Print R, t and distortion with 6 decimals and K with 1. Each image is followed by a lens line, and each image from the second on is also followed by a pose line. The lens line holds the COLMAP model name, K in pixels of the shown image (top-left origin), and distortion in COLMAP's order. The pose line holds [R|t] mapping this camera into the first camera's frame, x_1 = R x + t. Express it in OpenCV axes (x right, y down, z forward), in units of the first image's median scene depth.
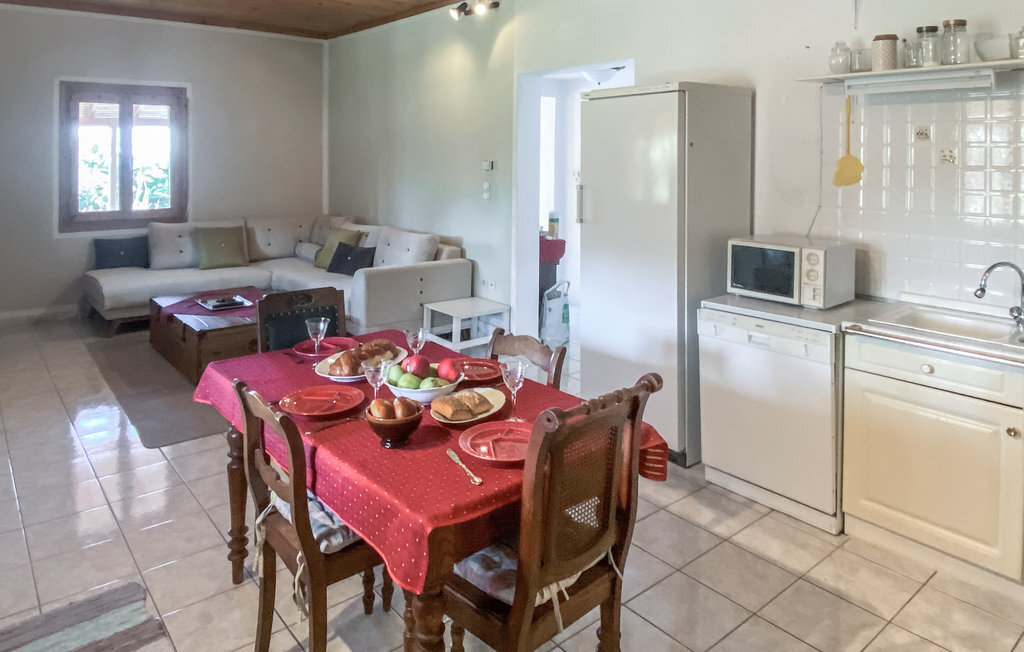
lens RADIAL K [[668.6, 0, 509.9], [0, 668.6, 206.0], [0, 0, 1]] dist [0.004584, 0.000260]
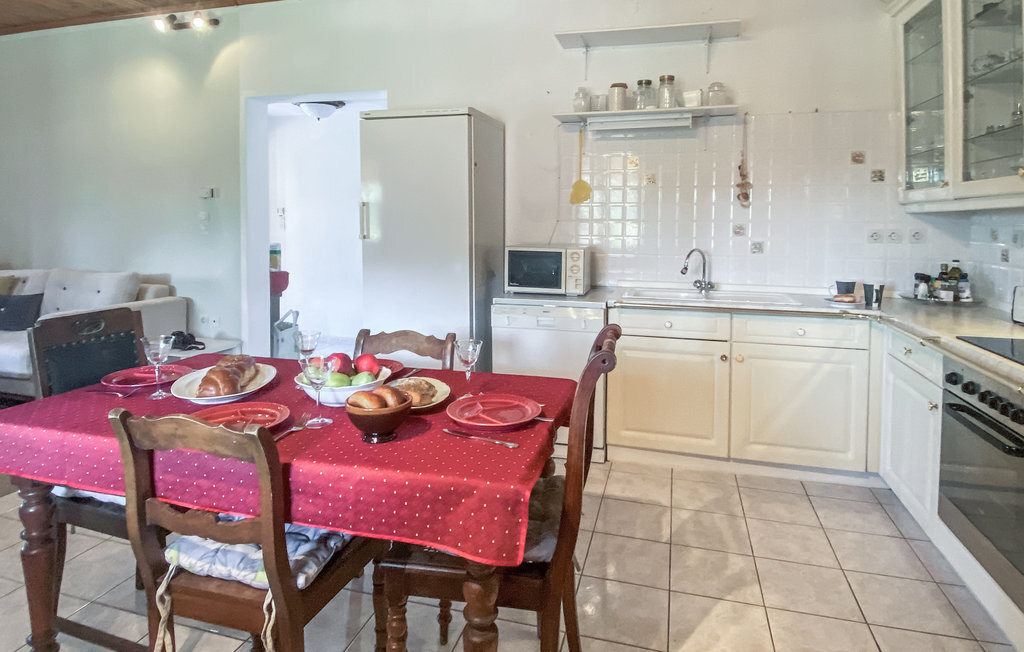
lens RADIAL K [[581.1, 0, 514.1], [0, 581.1, 264.0], [0, 0, 1]] dist [0.000523, -0.019869]
pose [[0.820468, -0.038427, 0.570399, -0.247484], [0.034627, 0.999247, 0.017511, 0.064303], [-0.570643, 0.005384, 0.821181, 0.145942]]
